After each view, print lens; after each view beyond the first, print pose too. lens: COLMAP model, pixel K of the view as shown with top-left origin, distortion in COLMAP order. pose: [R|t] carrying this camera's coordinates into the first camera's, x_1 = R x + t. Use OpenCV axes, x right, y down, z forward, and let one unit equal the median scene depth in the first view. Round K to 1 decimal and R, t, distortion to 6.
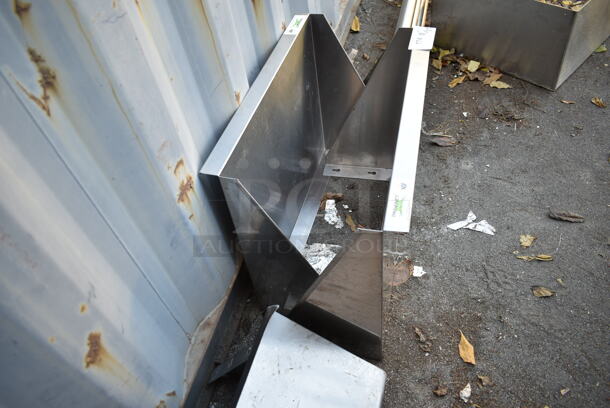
lens RADIAL K [[470.8, 0, 305.0], [0, 470.8, 204.0], [0, 0, 1]] dist [-0.013163, 0.005851]
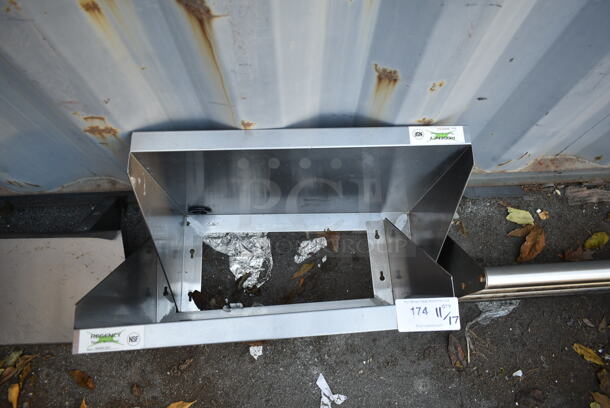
lens RADIAL K [[470.8, 0, 305.0], [0, 470.8, 204.0], [0, 0, 1]] dist [-0.013163, 0.005851]
pose [[0.300784, 0.942095, -0.148275, 0.130959], [-0.742072, 0.328854, 0.584110, -0.640491], [0.599048, -0.065661, 0.798017, 0.301143]]
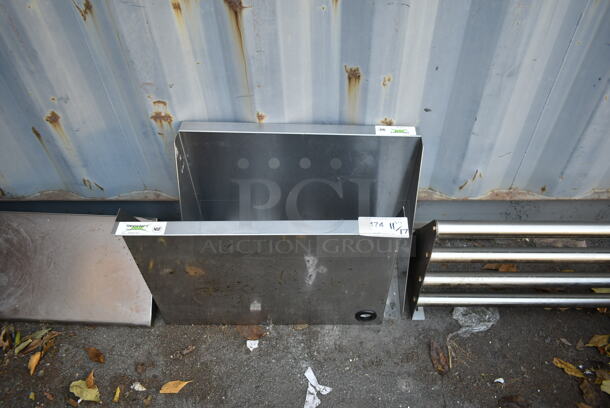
lens RADIAL K [[470.8, 0, 305.0], [0, 470.8, 204.0], [0, 0, 1]] dist [-0.013163, 0.005851]
pose [[0.228831, 0.796354, -0.559873, 0.645885], [-0.725367, 0.523050, 0.447506, -0.630004], [0.649215, 0.303710, 0.697338, 0.226090]]
